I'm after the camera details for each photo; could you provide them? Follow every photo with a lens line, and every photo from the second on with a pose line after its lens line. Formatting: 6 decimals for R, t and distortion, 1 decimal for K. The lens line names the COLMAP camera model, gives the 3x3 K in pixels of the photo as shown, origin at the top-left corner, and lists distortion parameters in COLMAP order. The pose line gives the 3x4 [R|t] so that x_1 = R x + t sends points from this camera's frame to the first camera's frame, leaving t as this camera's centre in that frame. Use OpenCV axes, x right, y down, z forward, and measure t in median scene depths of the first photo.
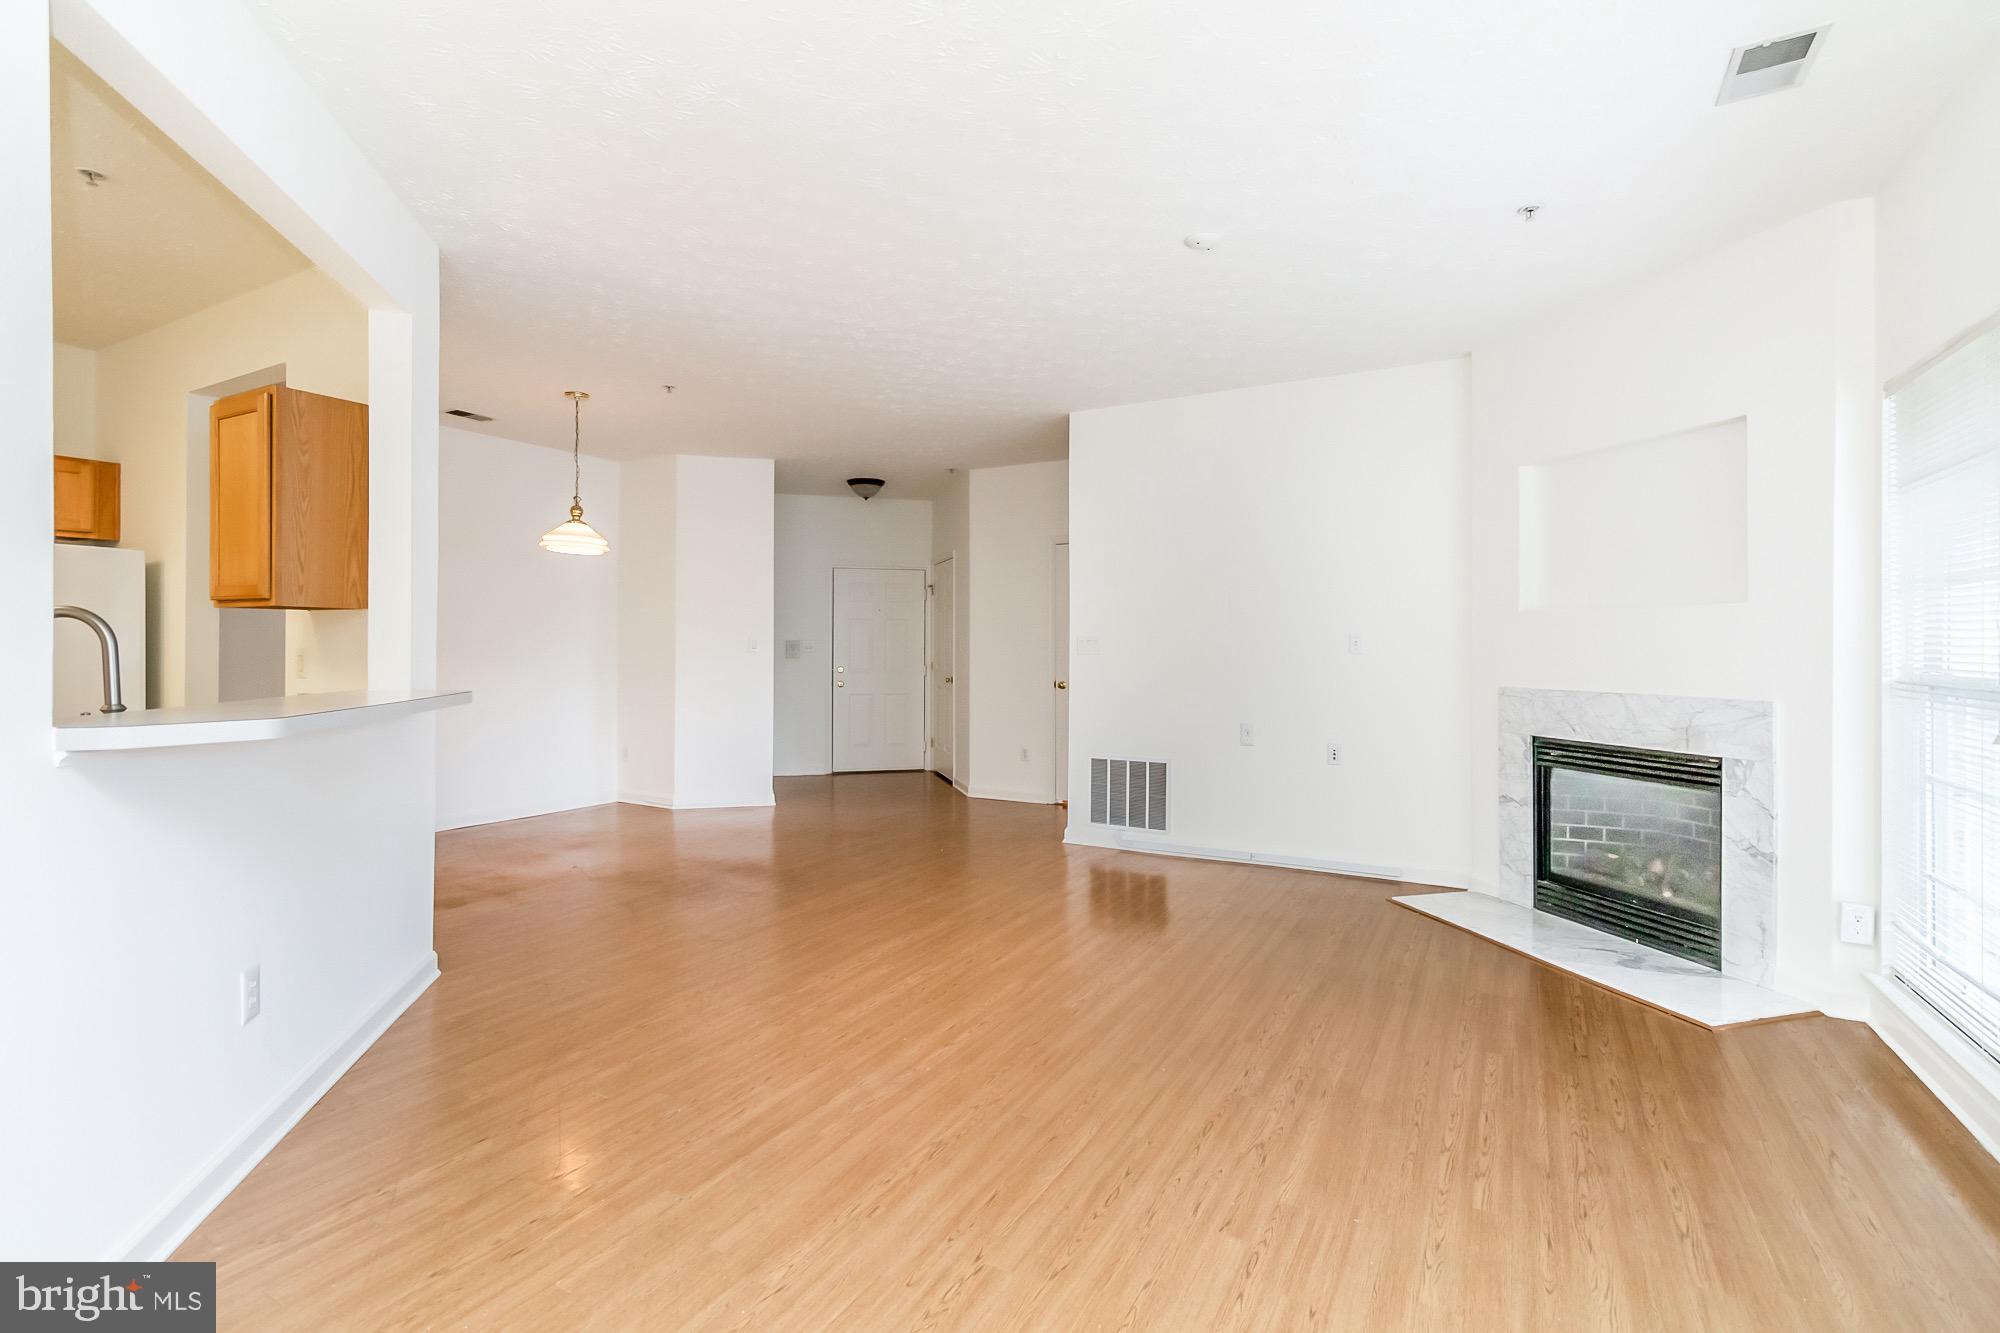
lens RADIAL K [[935.4, 0, 967.5], [0, 935.4, 640.4], [0, 0, 1]] dist [0.000391, 0.000575]
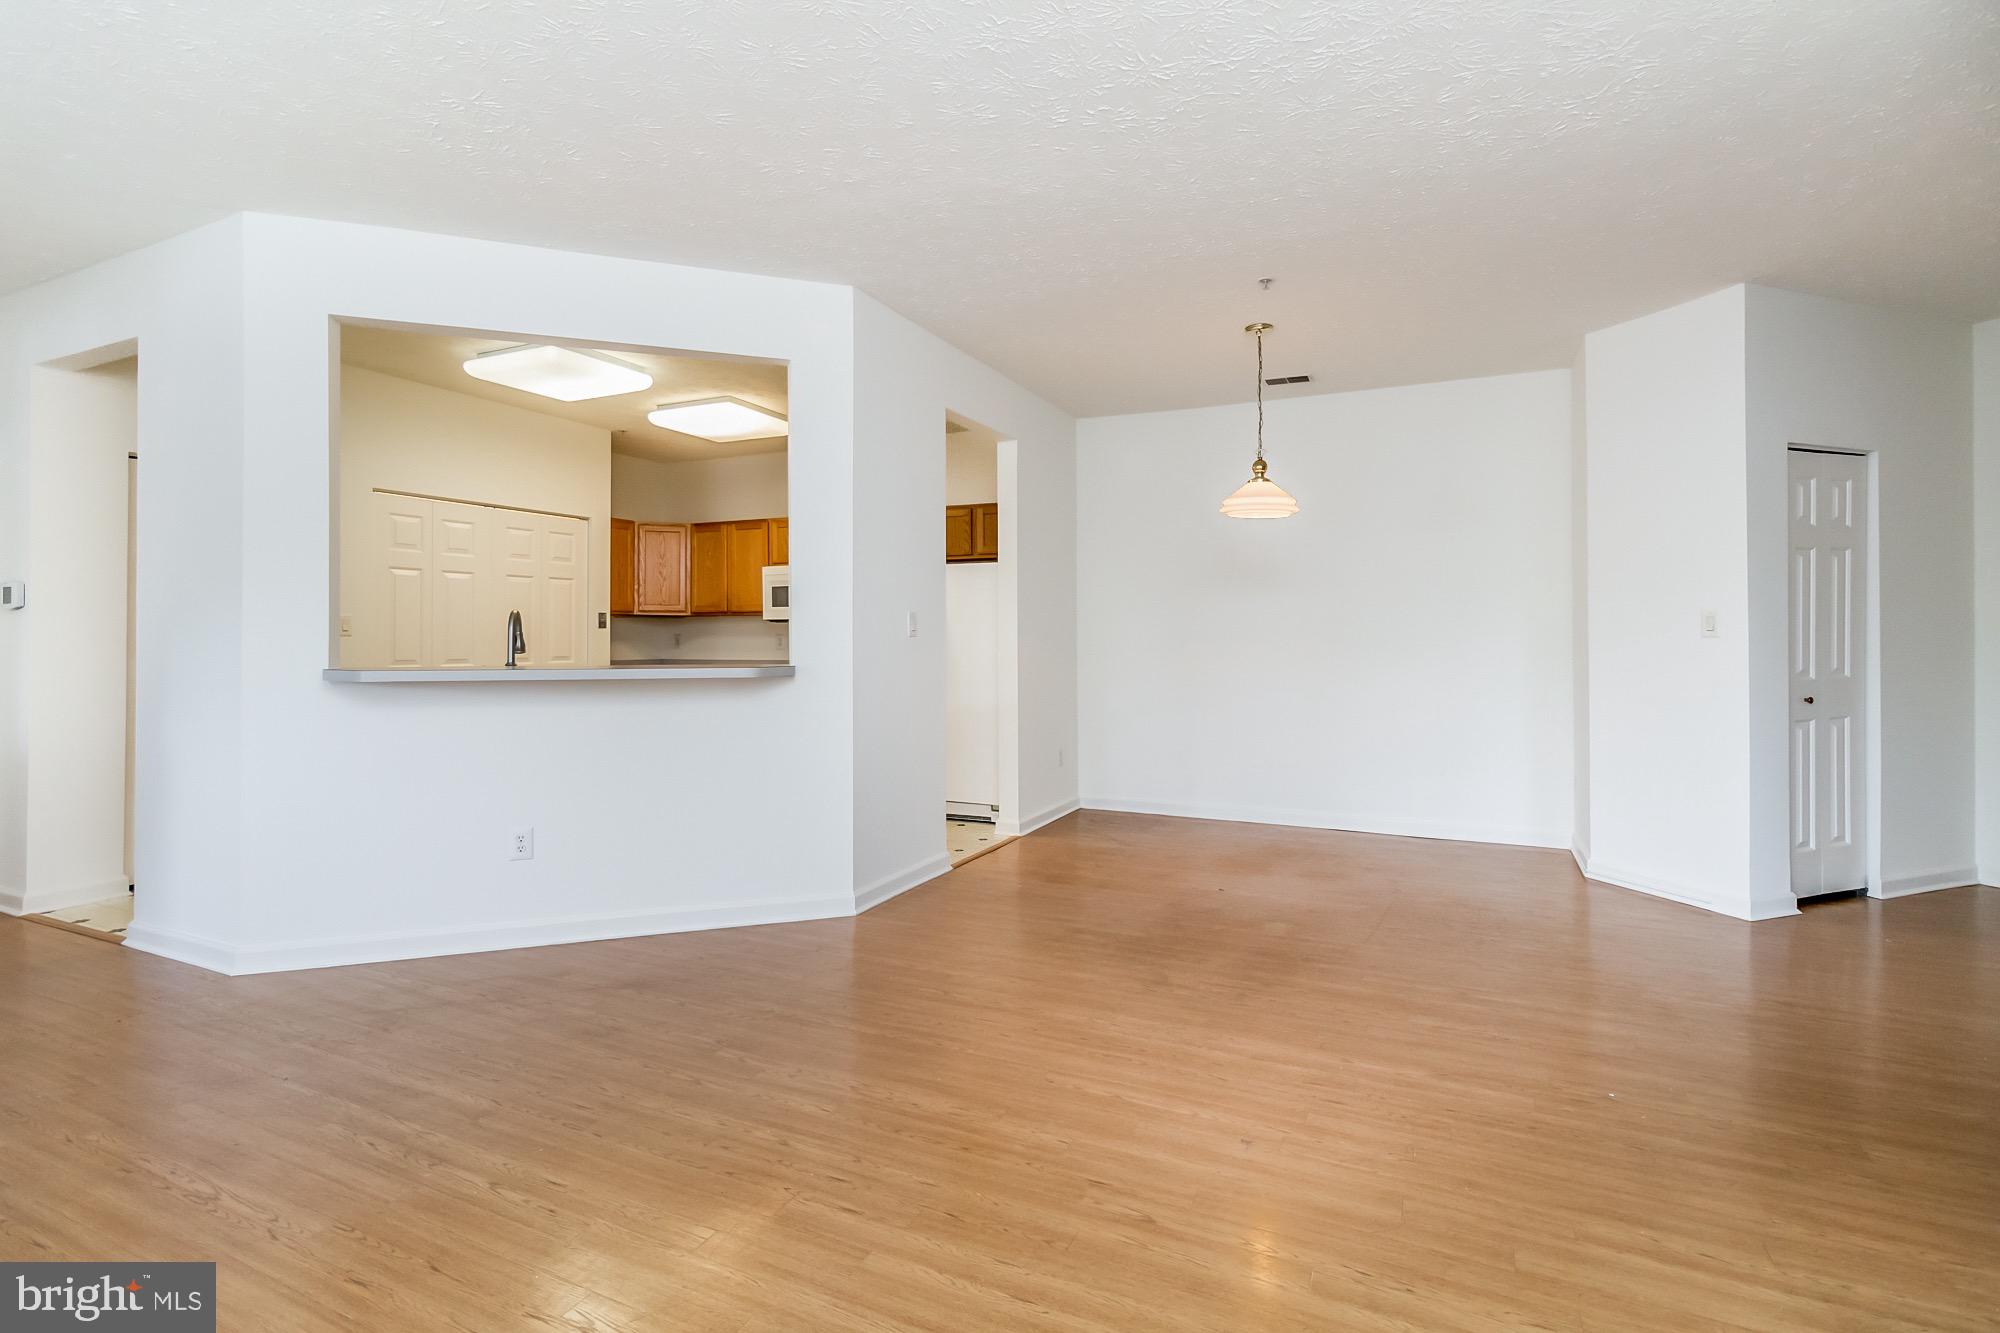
lens RADIAL K [[935.4, 0, 1021.8], [0, 935.4, 613.8], [0, 0, 1]] dist [0.000391, 0.000575]
pose [[0.092591, -0.027448, -0.995326, 0.538907], [0.010296, 0.999593, -0.026608, 0.018720], [0.995651, -0.007785, 0.092836, 0.985115]]
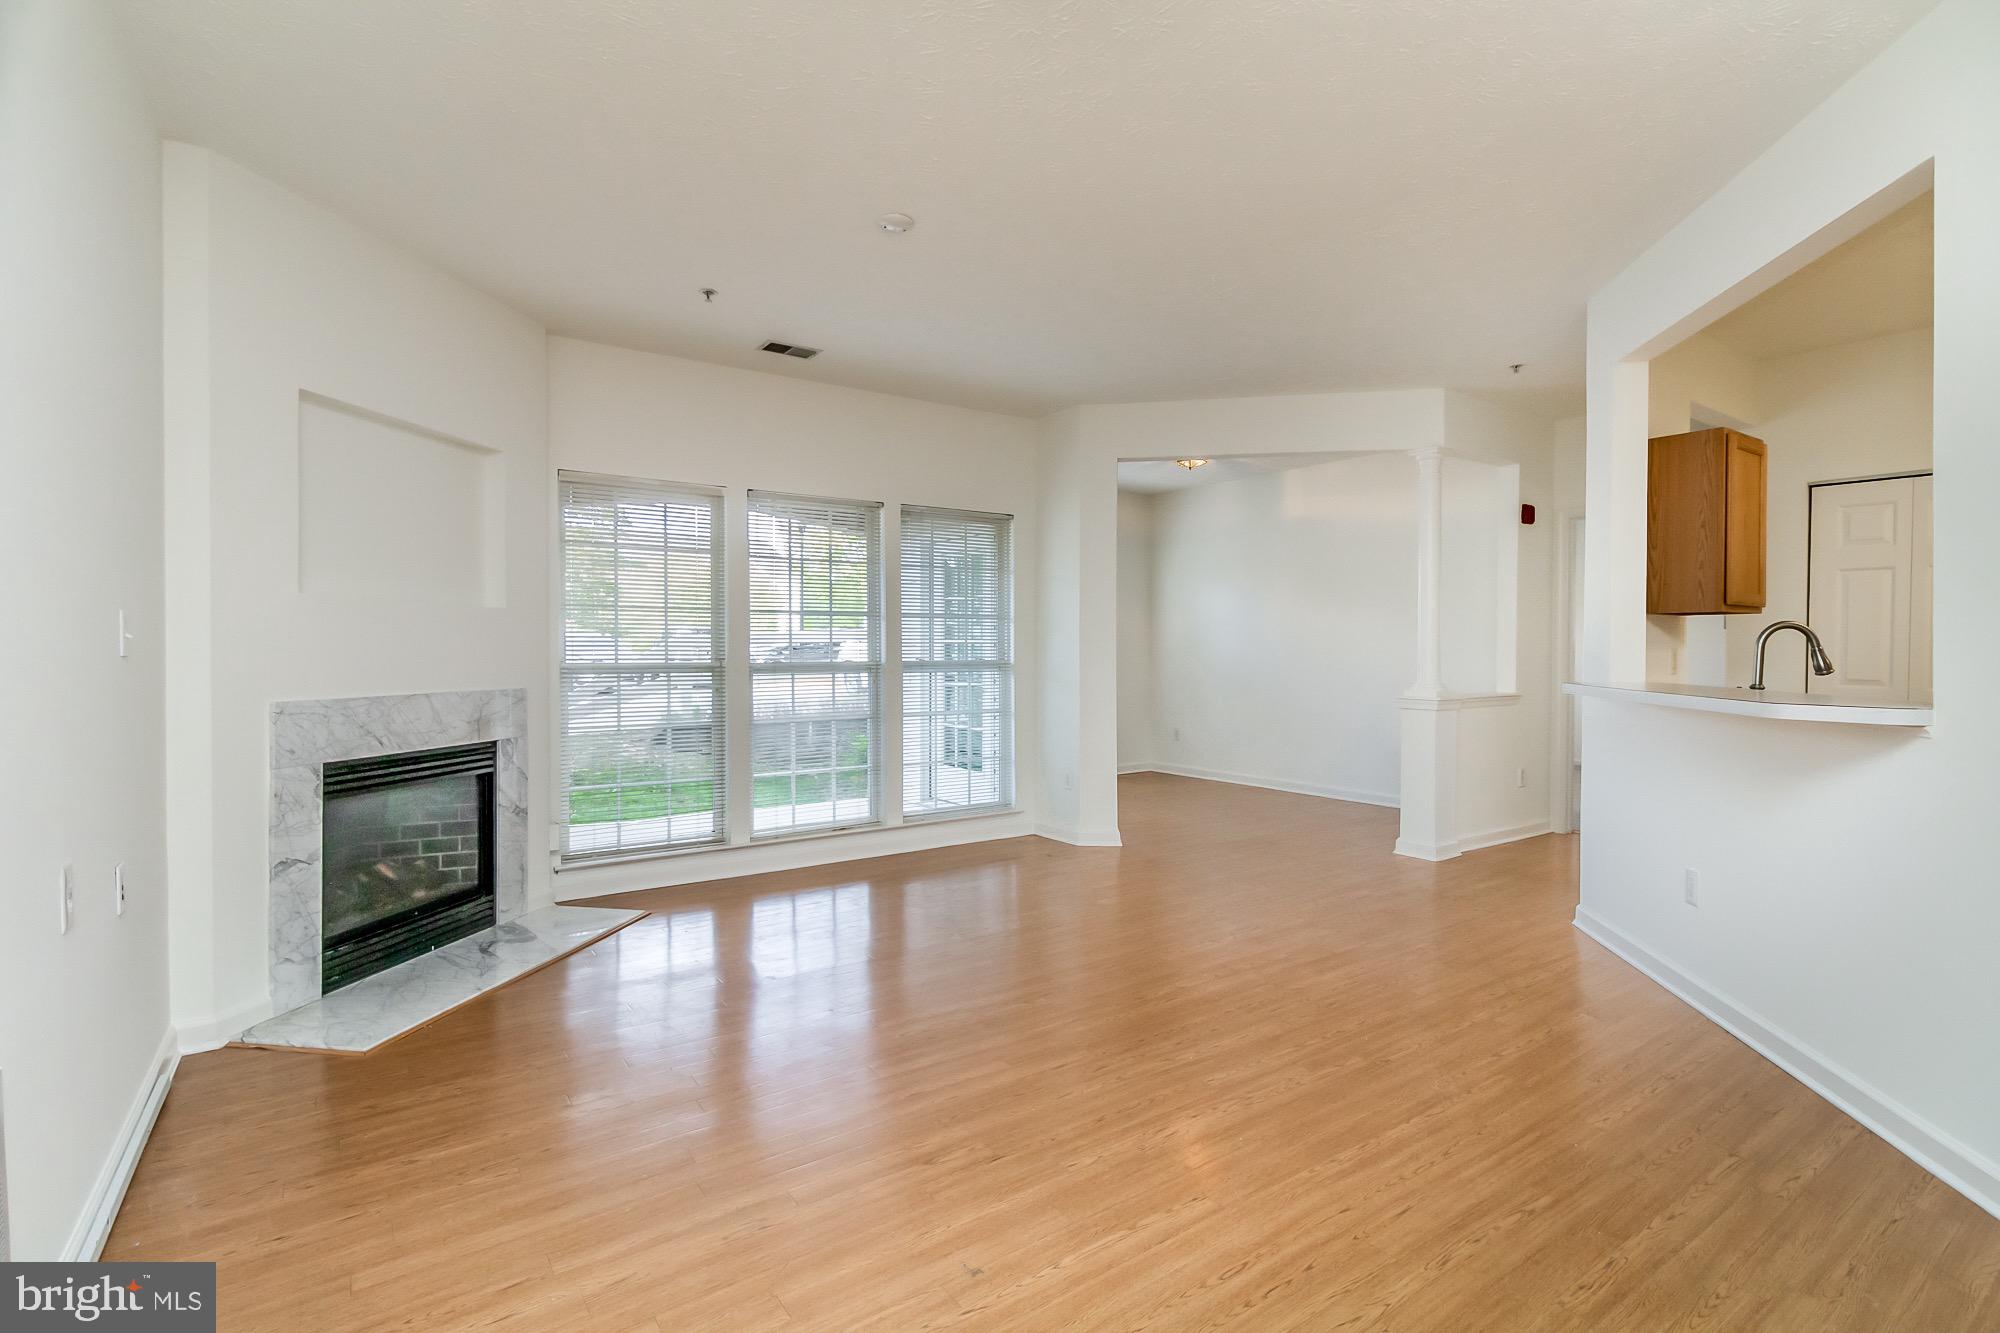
lens RADIAL K [[935.4, 0, 1002.2], [0, 935.4, 652.3], [0, 0, 1]] dist [0.000391, 0.000575]
pose [[-0.907341, -0.003800, 0.420379, -0.229342], [-0.005025, 0.999986, -0.001807, 0.012151], [-0.420366, -0.003752, -0.907347, 1.594514]]
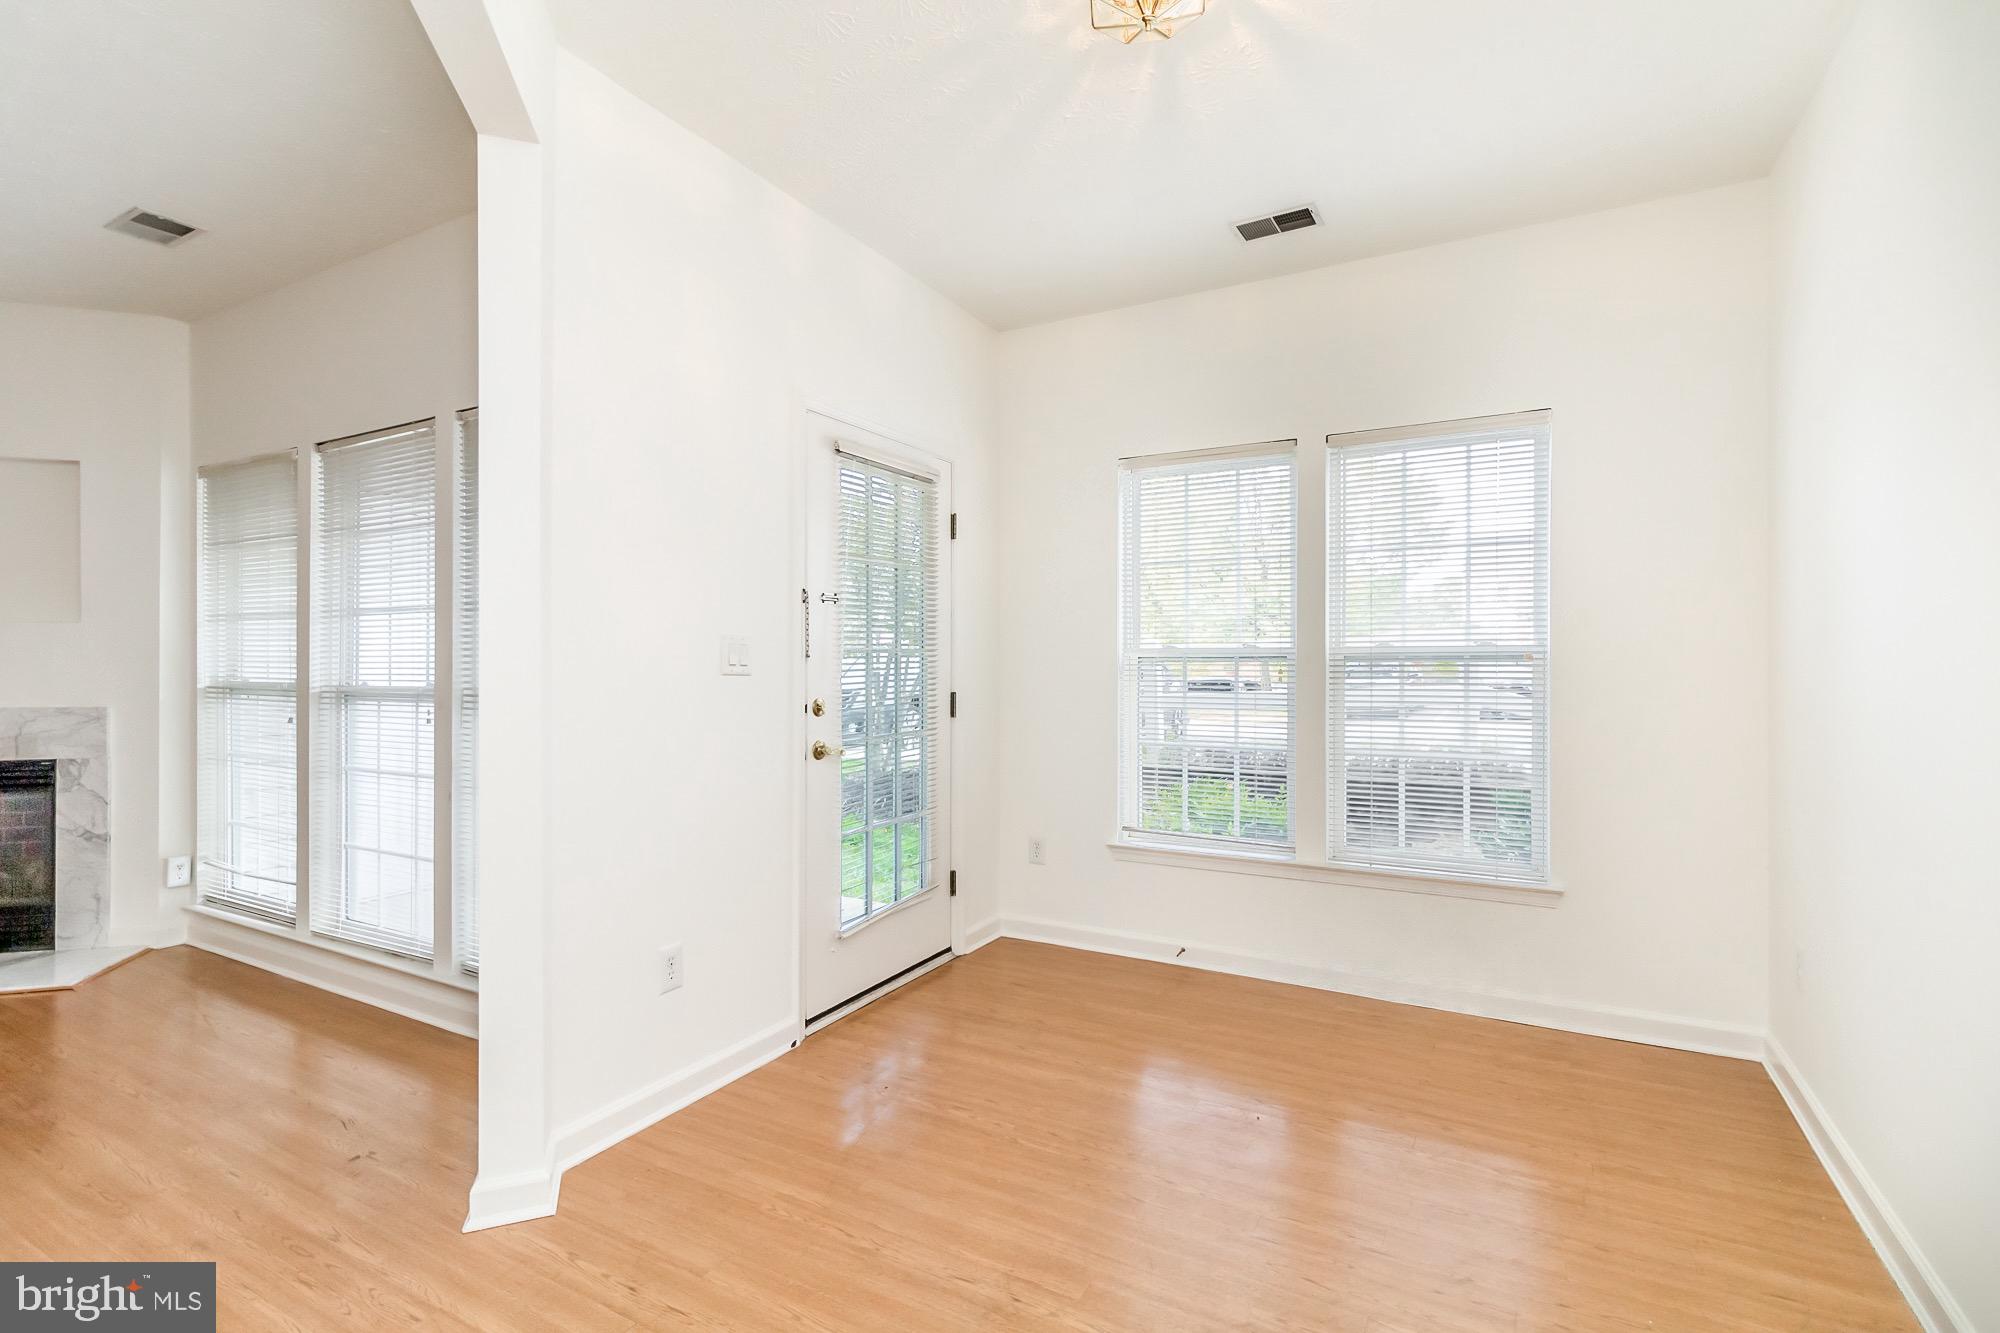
lens RADIAL K [[935.4, 0, 1006.1], [0, 935.4, 665.6], [0, 0, 1]] dist [0.000391, 0.000575]
pose [[-0.001112, -0.012825, 0.999917, -0.286489], [-0.007300, 0.999891, 0.012817, -0.009731], [-0.999973, -0.007286, -0.001205, -0.127592]]
